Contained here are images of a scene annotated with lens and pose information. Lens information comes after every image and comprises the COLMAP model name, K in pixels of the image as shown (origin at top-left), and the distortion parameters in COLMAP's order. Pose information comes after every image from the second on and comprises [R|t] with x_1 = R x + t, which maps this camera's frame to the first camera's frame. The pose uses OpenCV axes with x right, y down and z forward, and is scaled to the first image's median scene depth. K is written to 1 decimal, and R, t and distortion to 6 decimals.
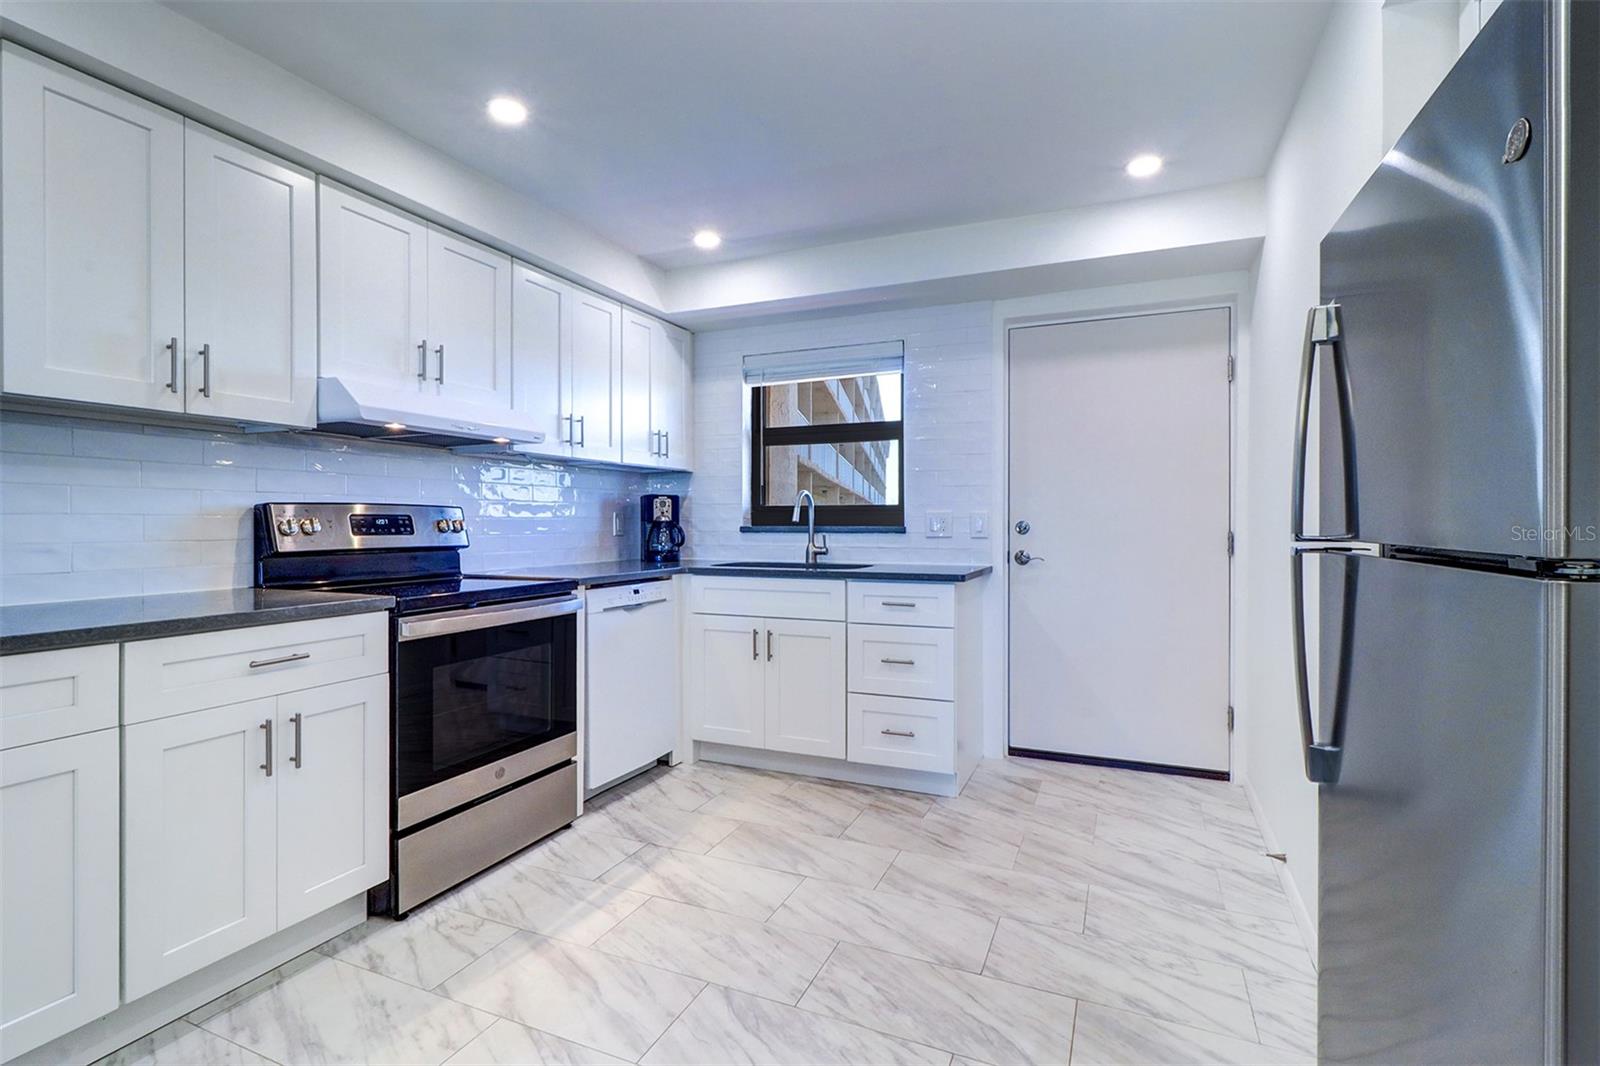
lens RADIAL K [[758.1, 0, 806.2], [0, 758.1, 524.8], [0, 0, 1]] dist [0.012383, -0.002763]
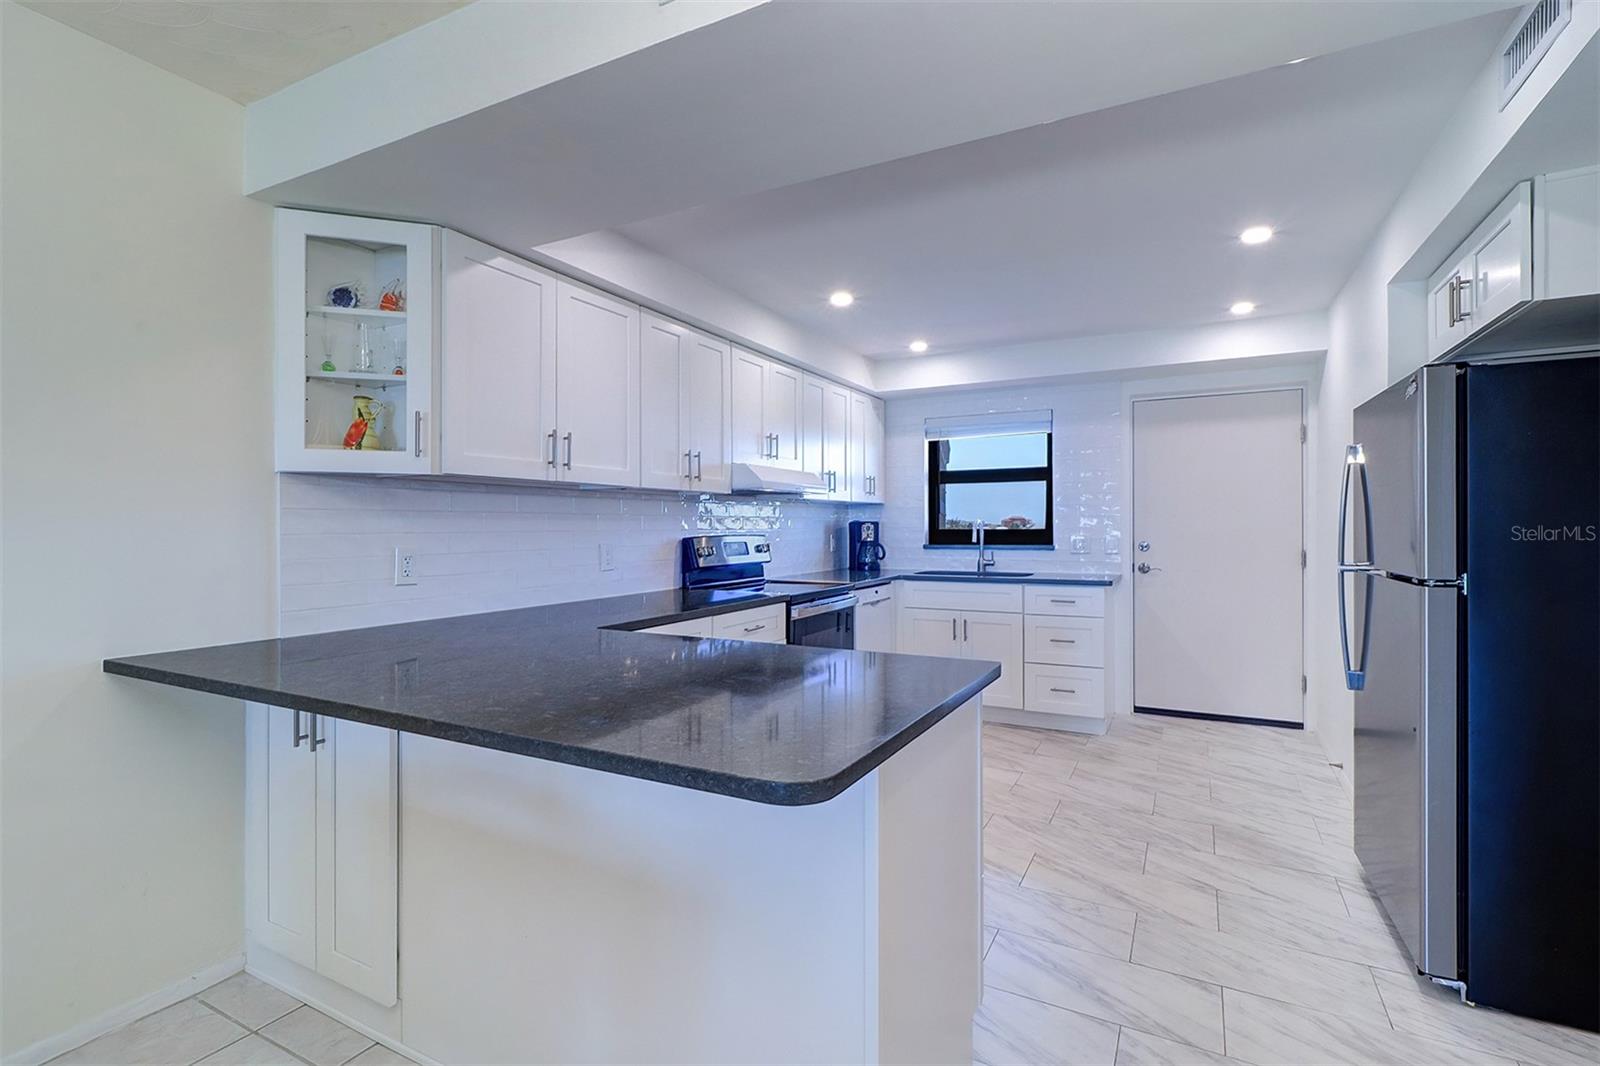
lens RADIAL K [[758.1, 0, 796.0], [0, 758.1, 527.3], [0, 0, 1]] dist [0.012383, -0.002763]
pose [[0.997124, -0.003795, -0.075694, -0.267135], [0.003757, 0.999993, -0.000645, -0.036361], [0.075696, 0.000359, 0.997131, -0.468572]]
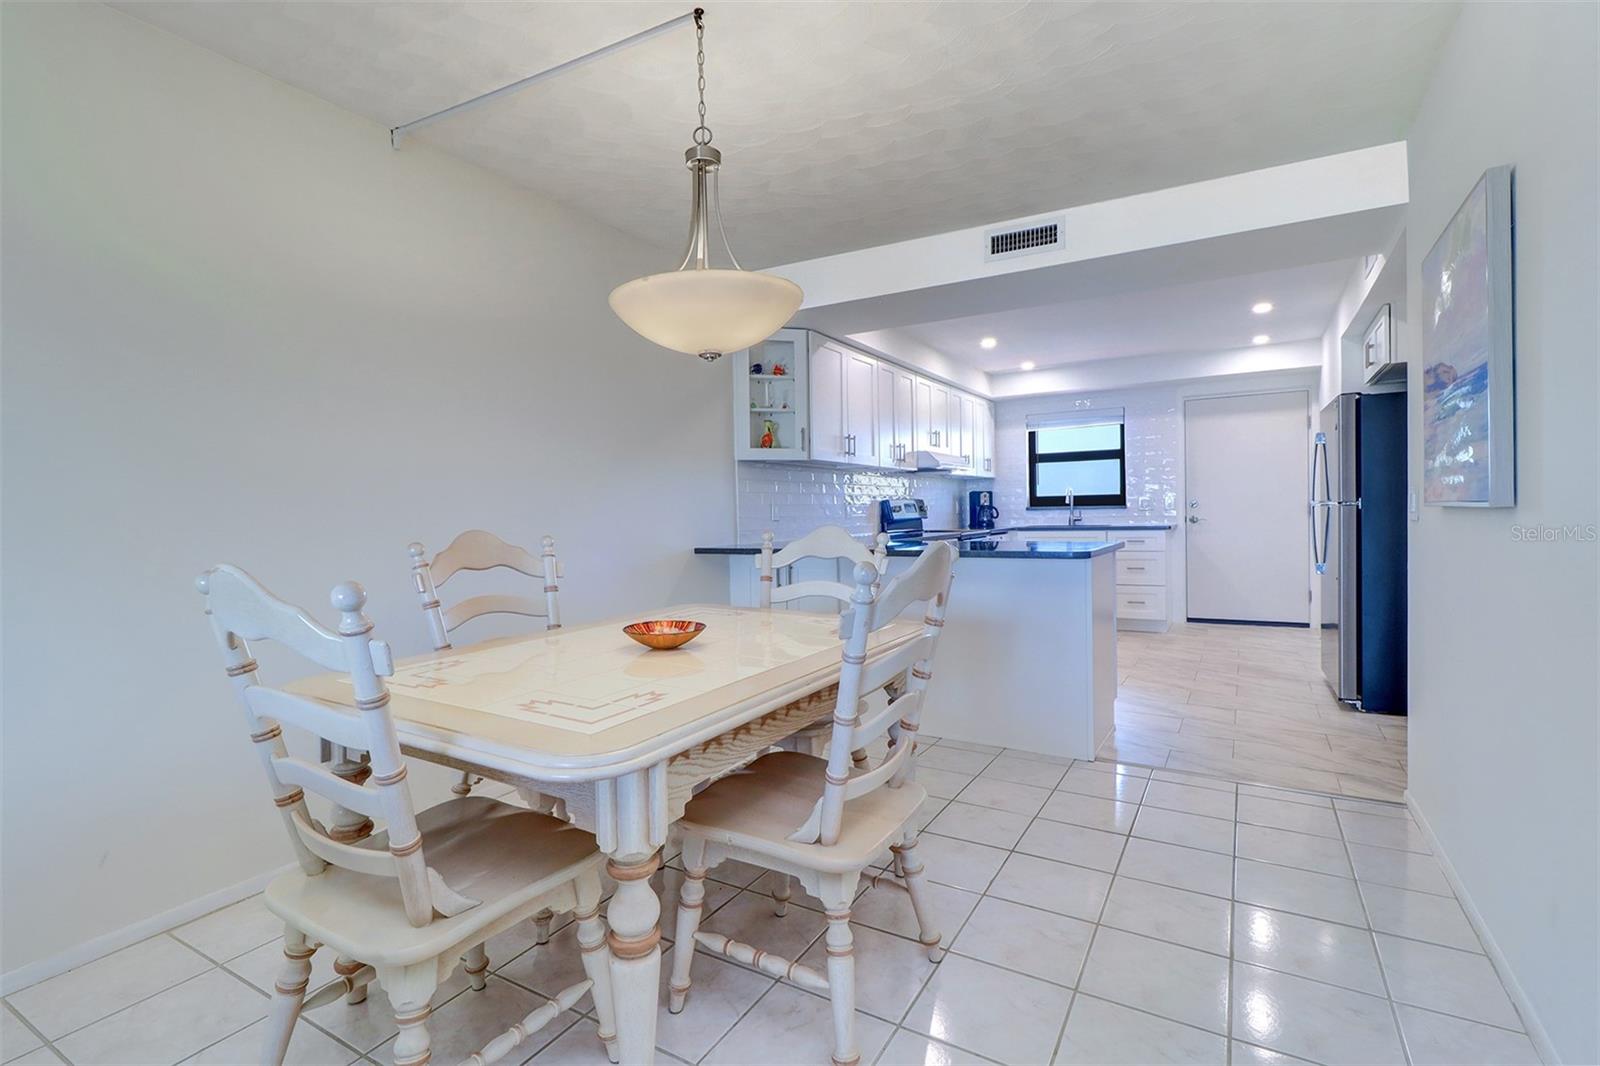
lens RADIAL K [[758.1, 0, 775.0], [0, 758.1, 521.2], [0, 0, 1]] dist [0.012383, -0.002763]
pose [[0.988935, -0.016371, -0.147444, -0.533275], [0.017881, 0.999800, 0.008918, 0.010999], [0.147268, -0.011455, 0.989030, -1.181157]]
